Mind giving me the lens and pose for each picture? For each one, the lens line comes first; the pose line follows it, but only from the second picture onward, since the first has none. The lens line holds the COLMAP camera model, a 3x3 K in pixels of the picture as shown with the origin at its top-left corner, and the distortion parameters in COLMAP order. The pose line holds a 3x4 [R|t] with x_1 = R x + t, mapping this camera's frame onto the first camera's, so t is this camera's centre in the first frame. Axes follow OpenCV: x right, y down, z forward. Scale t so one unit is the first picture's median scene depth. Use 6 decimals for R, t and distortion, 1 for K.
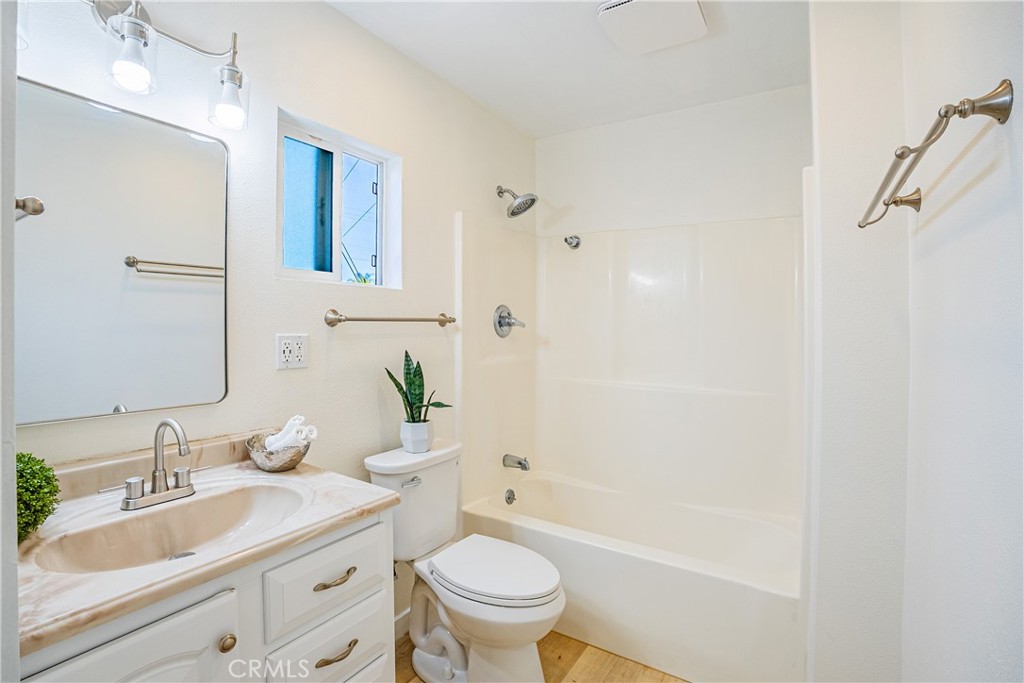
lens RADIAL K [[478.3, 0, 512.0], [0, 478.3, 341.5], [0, 0, 1]] dist [-0.056748, 0.021975]
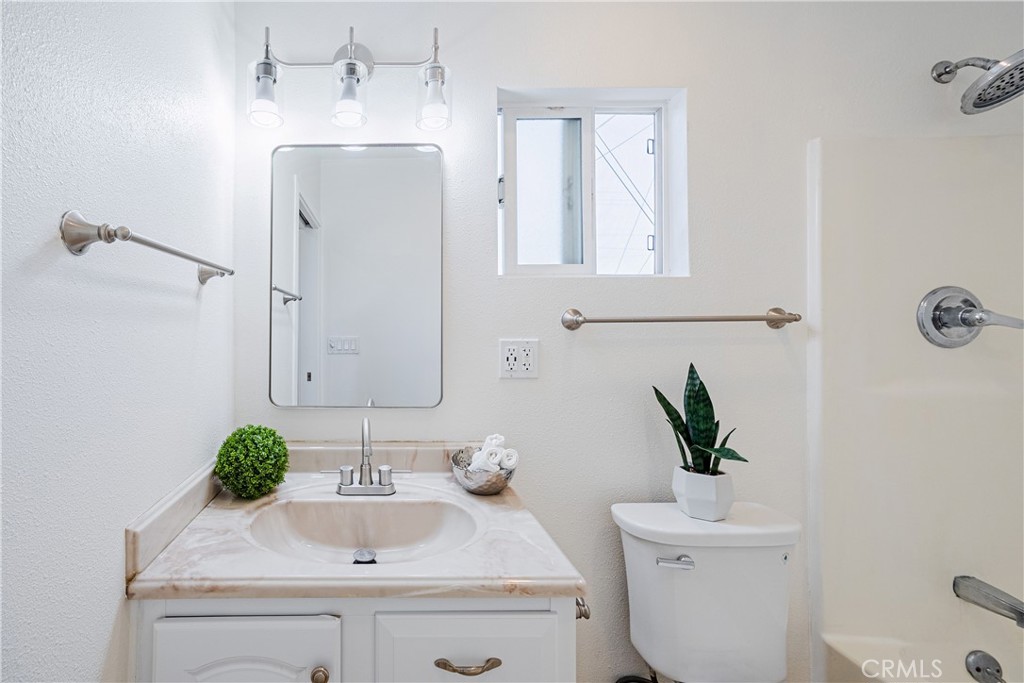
lens RADIAL K [[434.9, 0, 512.6], [0, 434.9, 332.0], [0, 0, 1]] dist [0.000716, 0.000782]
pose [[0.540214, -0.001297, -0.841527, 0.226282], [-0.017105, 0.999775, -0.012522, -0.019889], [0.841354, 0.021159, 0.540070, 0.585210]]
